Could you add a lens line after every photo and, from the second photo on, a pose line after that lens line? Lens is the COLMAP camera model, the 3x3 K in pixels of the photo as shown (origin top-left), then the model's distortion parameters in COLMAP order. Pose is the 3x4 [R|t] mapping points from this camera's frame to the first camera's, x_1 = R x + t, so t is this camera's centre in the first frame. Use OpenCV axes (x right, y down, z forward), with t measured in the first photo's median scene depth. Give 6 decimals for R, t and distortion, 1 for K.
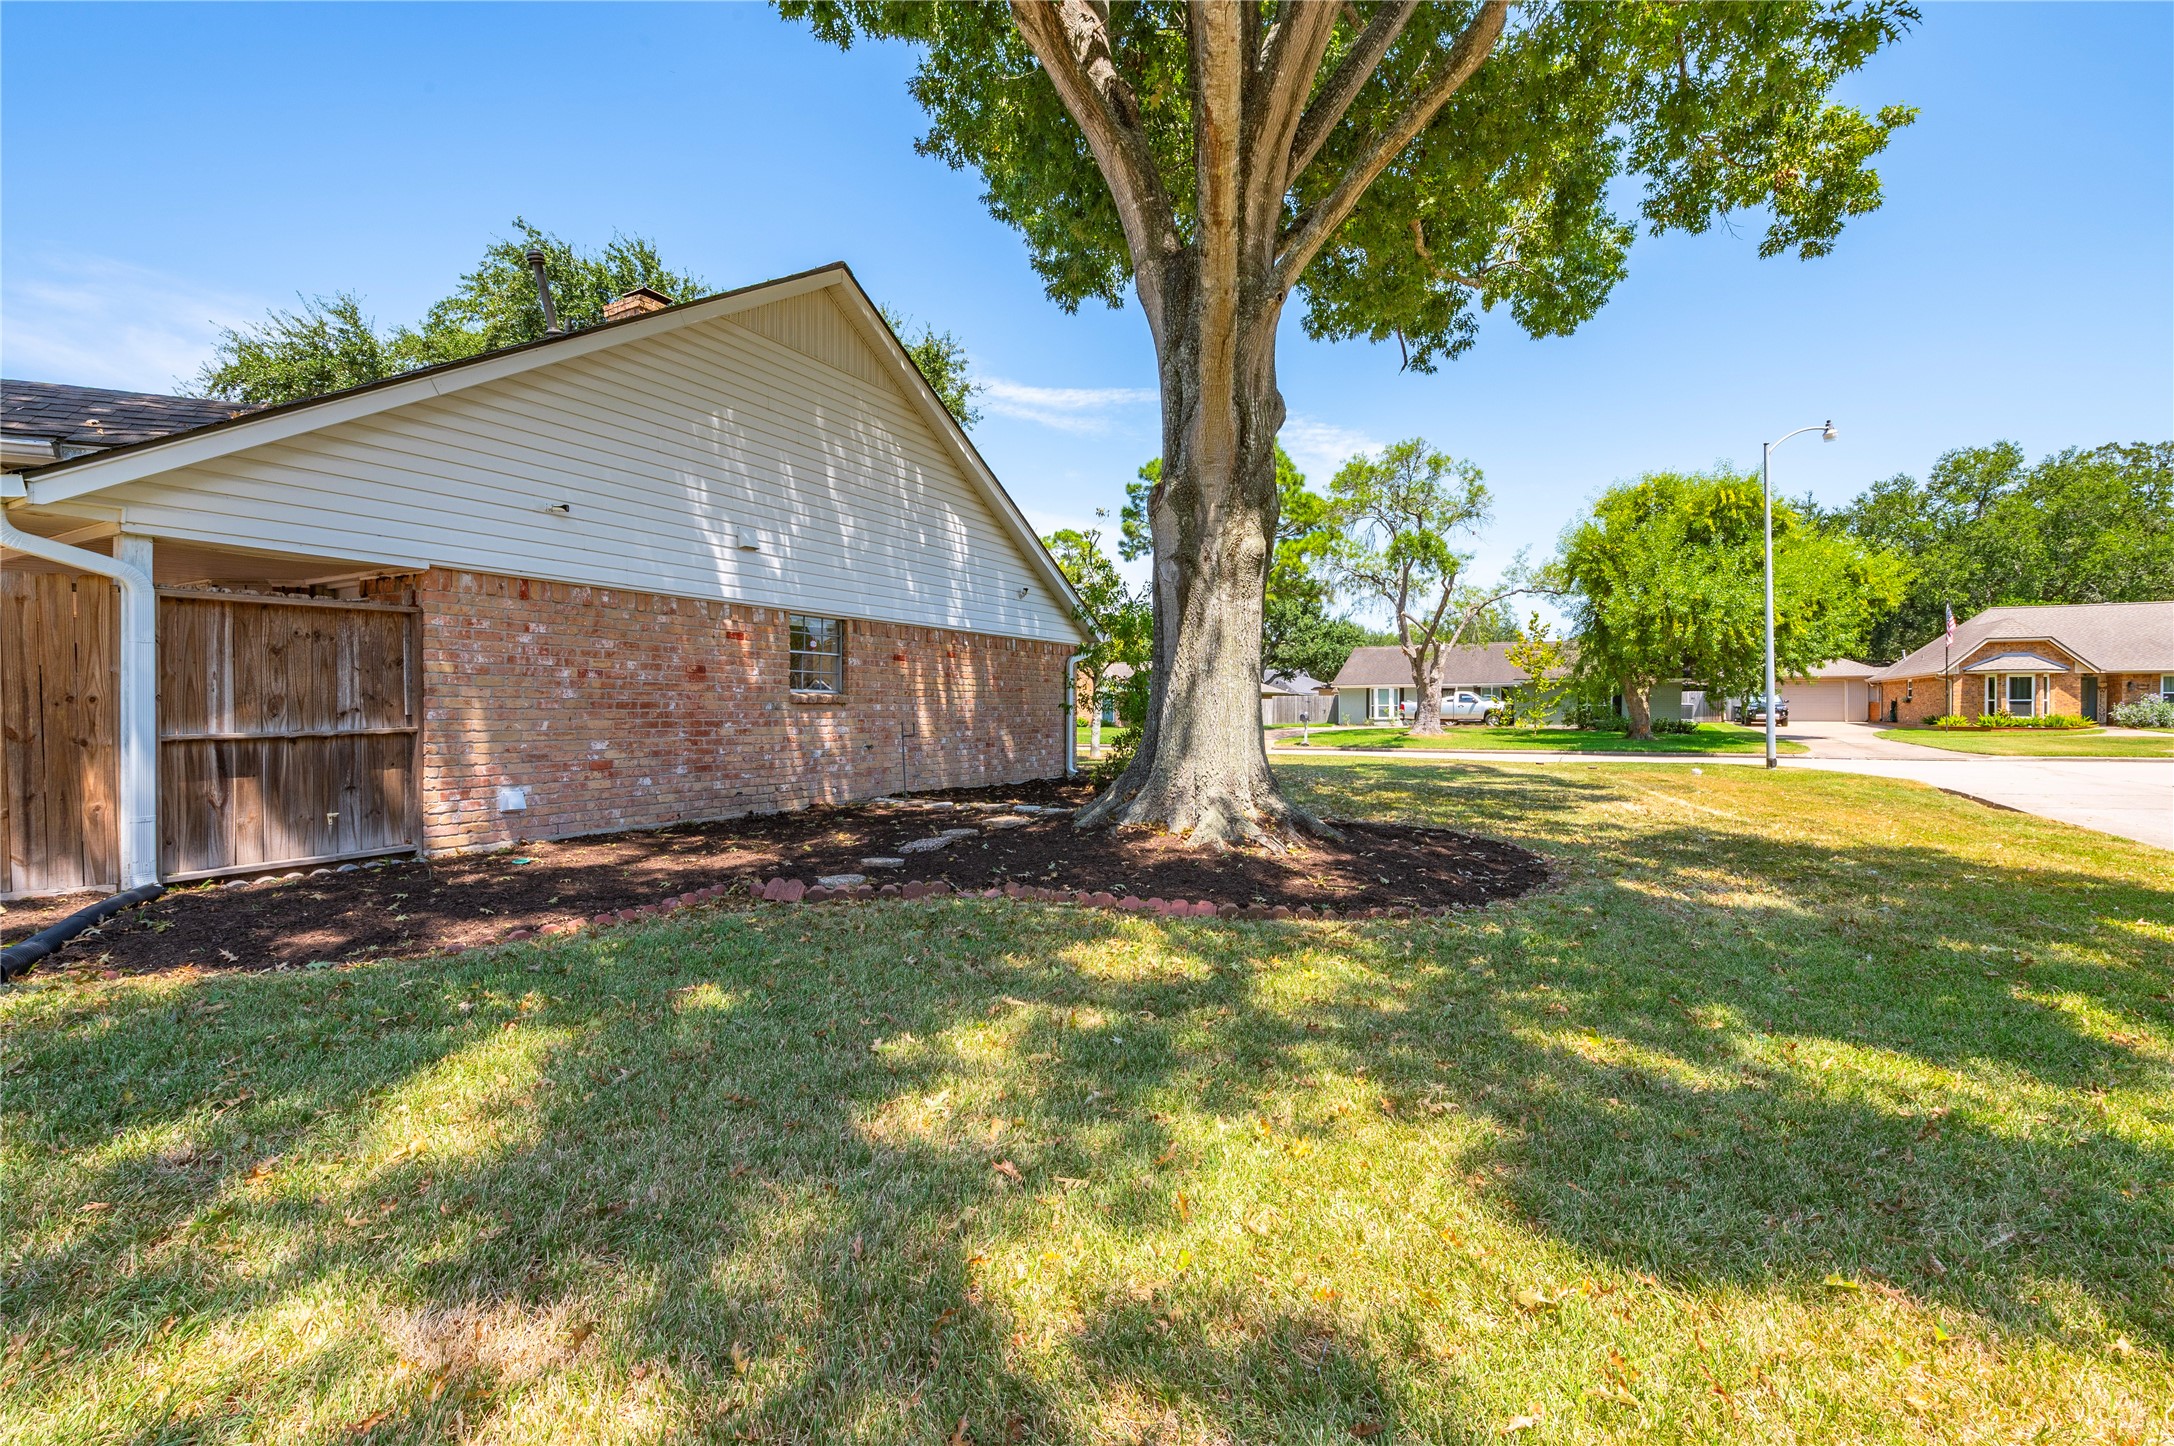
lens RADIAL K [[996.2, 0, 1087.0], [0, 996.2, 723.0], [0, 0, 1]] dist [-0.000276, -0.000036]
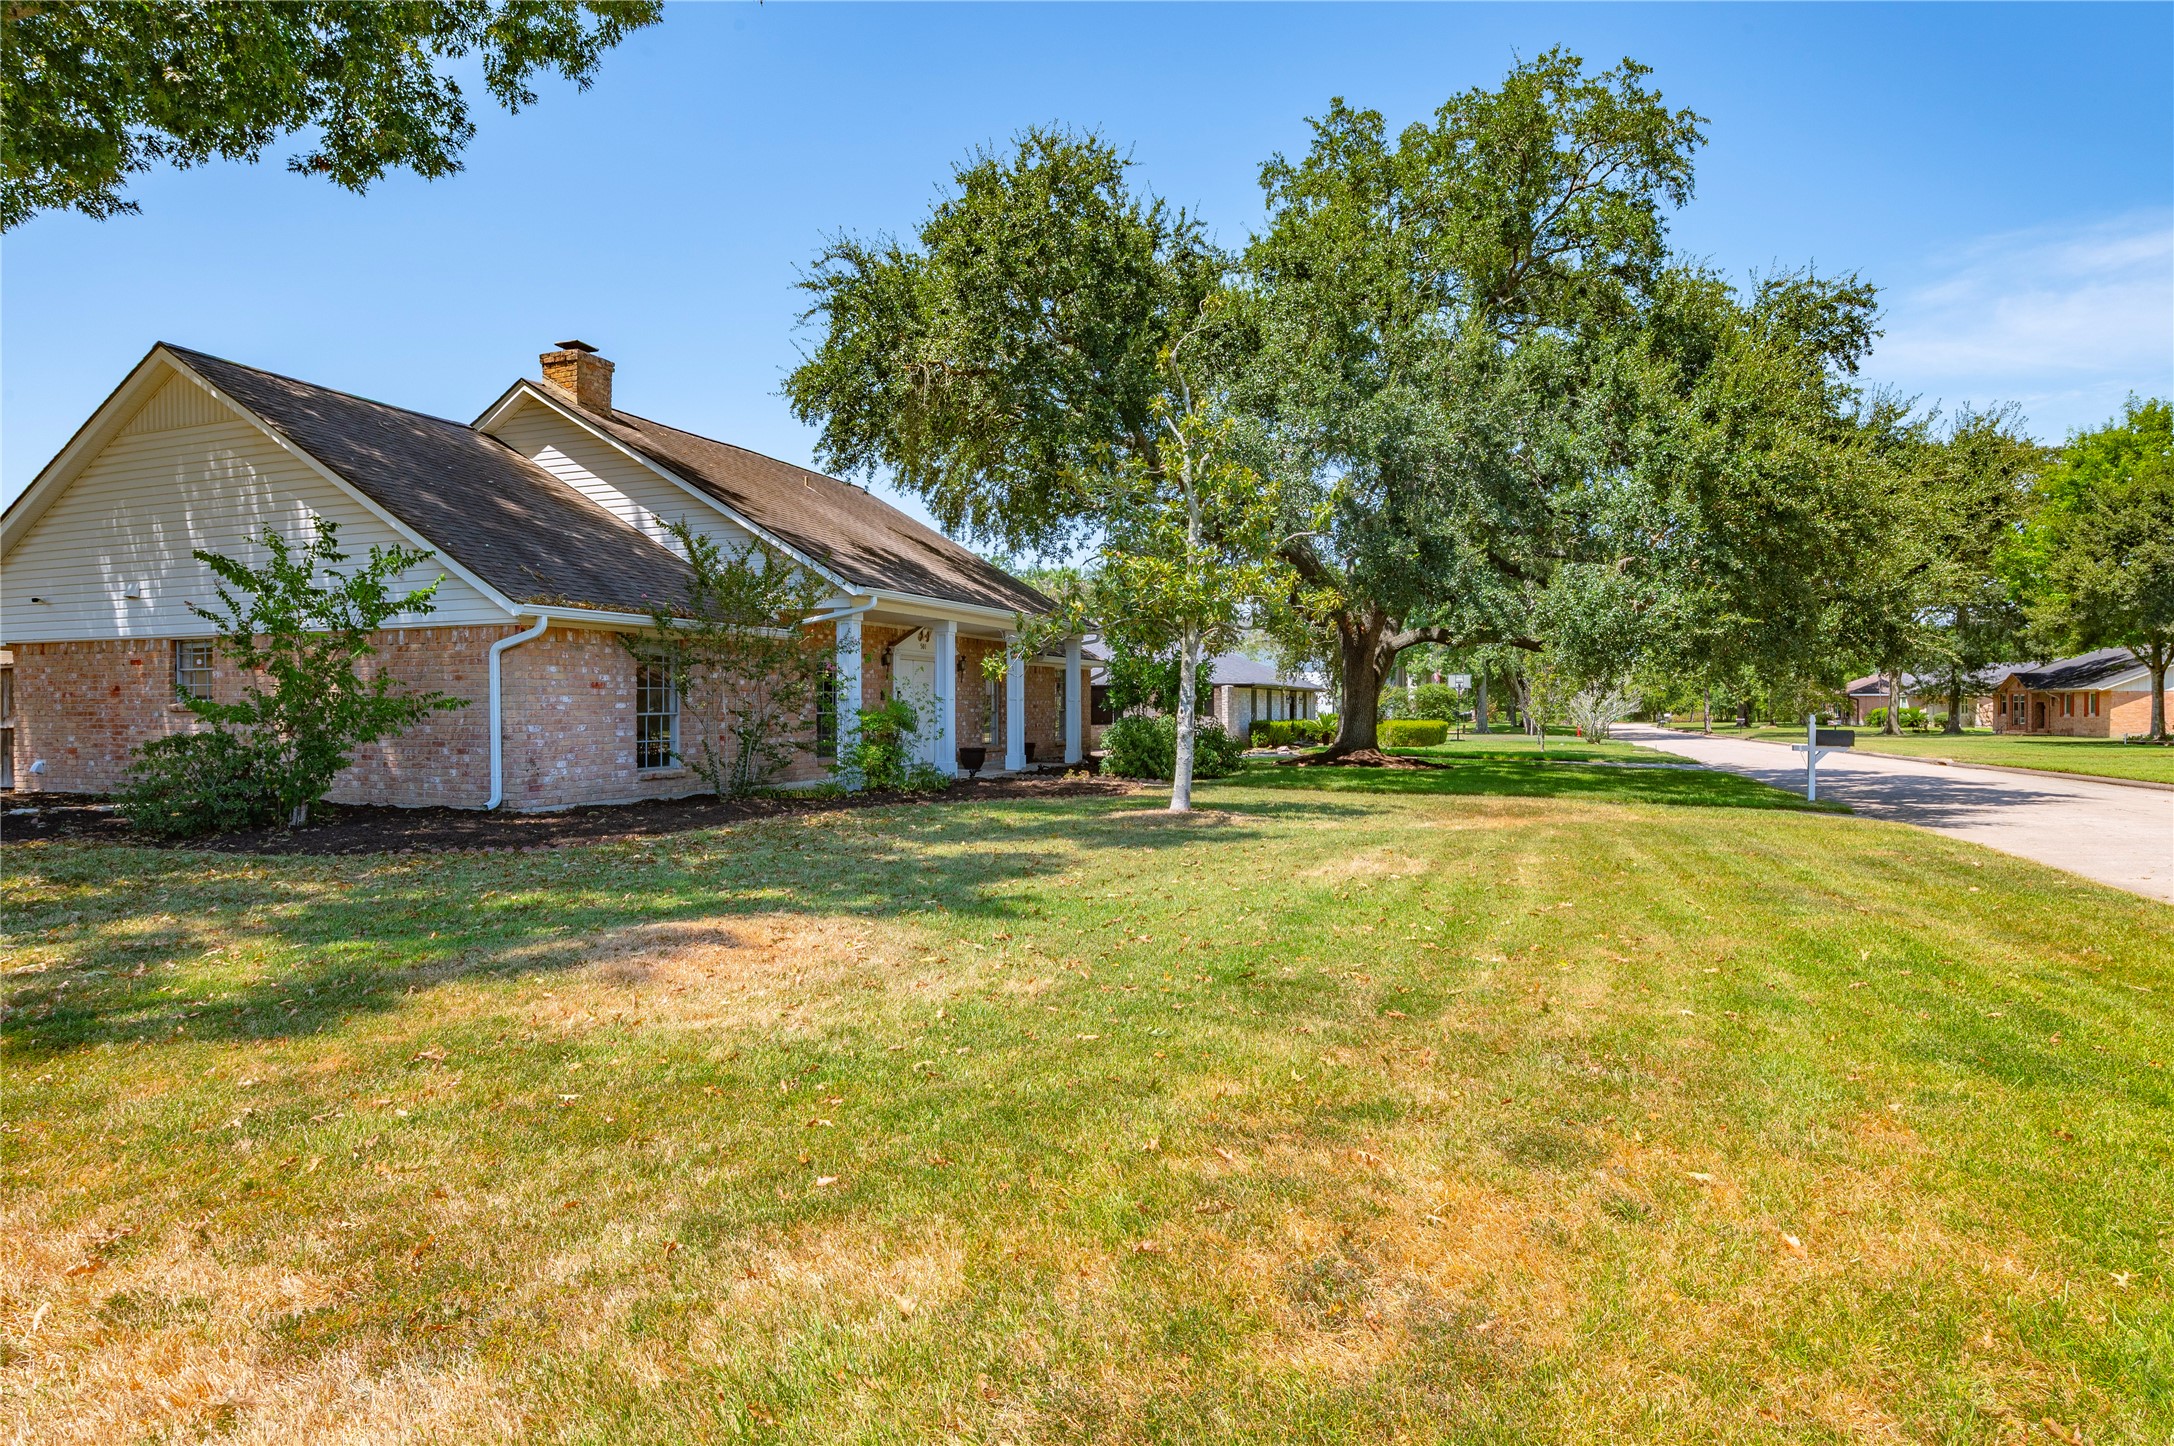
lens RADIAL K [[1170.6, 0, 1087.0], [0, 1170.6, 723.0], [0, 0, 1]] dist [0.002782, 0.000121]
pose [[0.087164, 0.004965, -0.996182, 1.359097], [-0.012672, 0.999912, 0.003874, -0.027207], [0.996113, 0.012286, 0.087219, 2.155021]]
